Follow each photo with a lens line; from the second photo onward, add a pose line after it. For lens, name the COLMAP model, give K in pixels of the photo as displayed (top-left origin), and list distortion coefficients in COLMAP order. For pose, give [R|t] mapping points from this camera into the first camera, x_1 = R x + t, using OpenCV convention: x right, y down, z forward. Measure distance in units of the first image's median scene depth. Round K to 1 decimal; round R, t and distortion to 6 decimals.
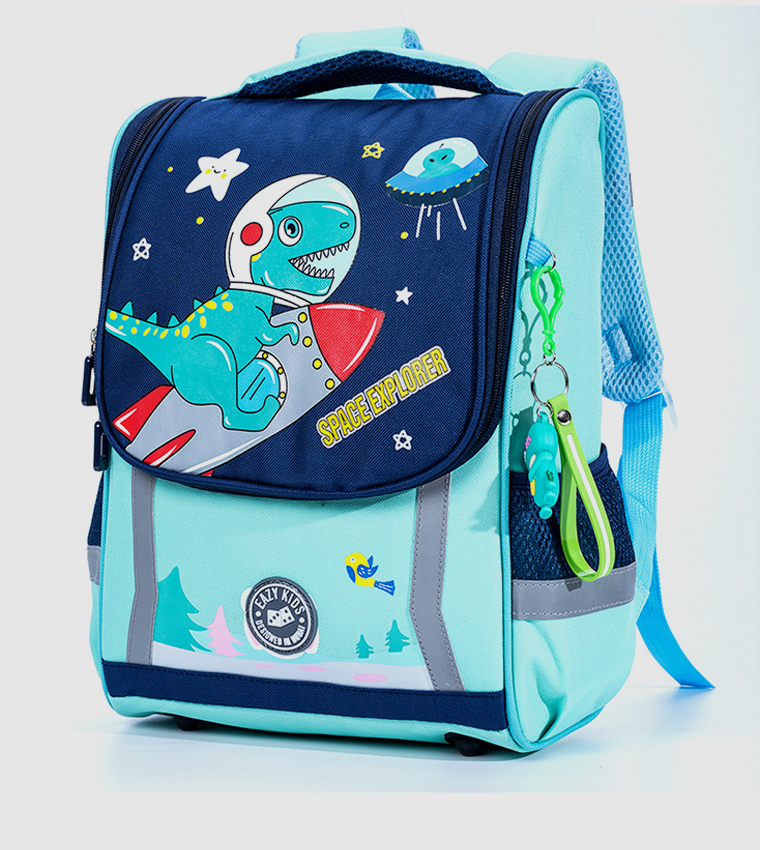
lens RADIAL K [[3503.2, 0, 379.9], [0, 3503.2, 428.4], [0, 0, 1]] dist [-0.632704, 0.000000]
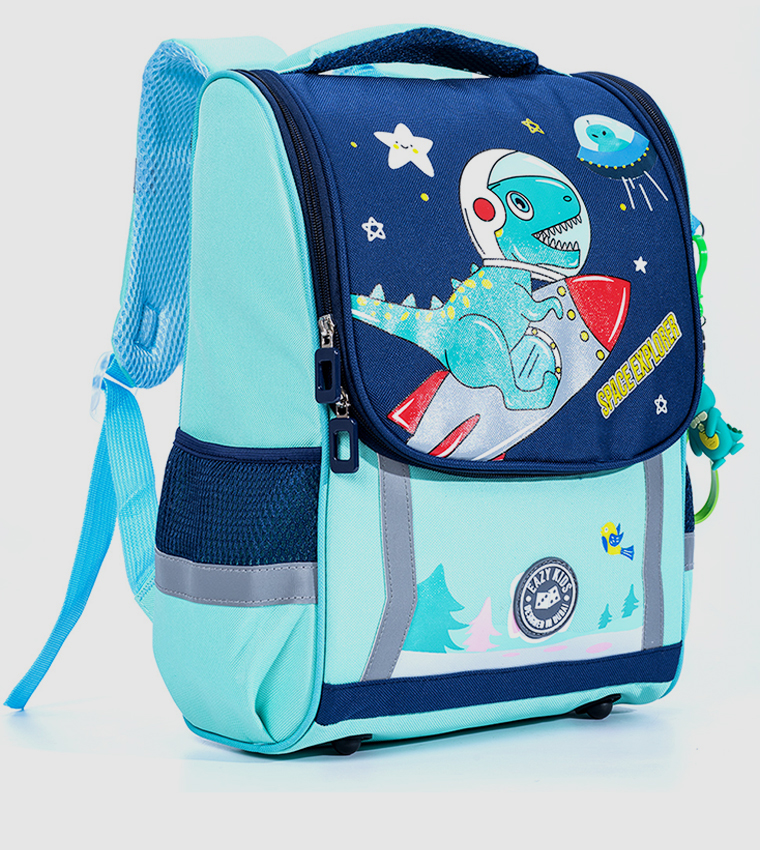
lens RADIAL K [[3503.2, 0, 380.0], [0, 3503.2, 427.2], [0, 0, 1]] dist [-0.632704, 0.000000]
pose [[0.426282, -0.058179, 0.902717, -0.932164], [0.094391, 0.995343, 0.019576, -0.017443], [-0.899652, 0.076863, 0.429789, 0.619782]]
